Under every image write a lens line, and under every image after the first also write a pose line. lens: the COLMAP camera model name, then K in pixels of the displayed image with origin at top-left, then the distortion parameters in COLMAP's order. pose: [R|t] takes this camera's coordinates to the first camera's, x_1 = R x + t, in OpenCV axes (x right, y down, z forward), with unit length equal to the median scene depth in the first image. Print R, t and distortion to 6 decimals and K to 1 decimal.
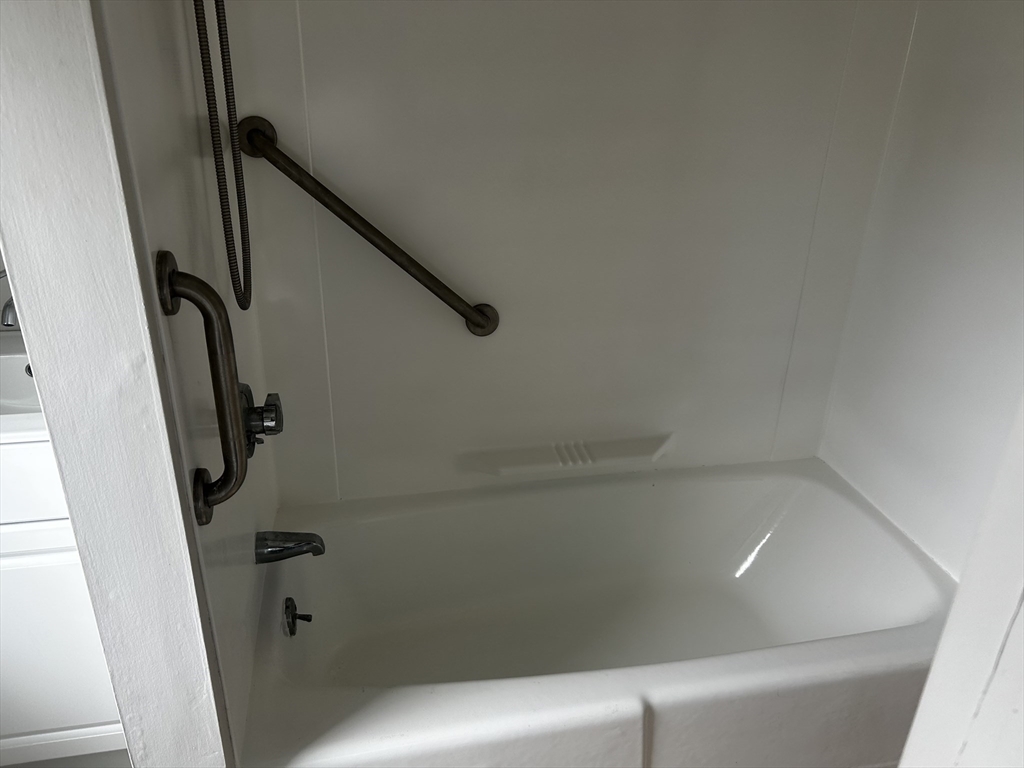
lens RADIAL K [[776.3, 0, 510.6], [0, 776.3, 380.3], [0, 0, 1]] dist [0.041358, -0.046572]
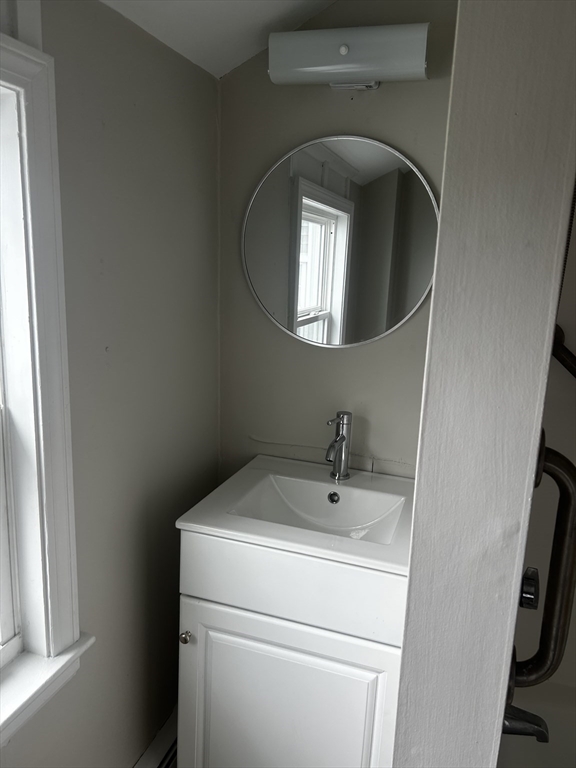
lens RADIAL K [[582.2, 0, 288.9], [0, 582.2, 387.7], [0, 0, 1]] dist [0.041358, -0.046572]
pose [[0.855923, 0.113670, -0.504456, -0.362396], [-0.230522, 0.957116, -0.175465, -0.001770], [0.462878, 0.266472, 0.845421, 0.189043]]
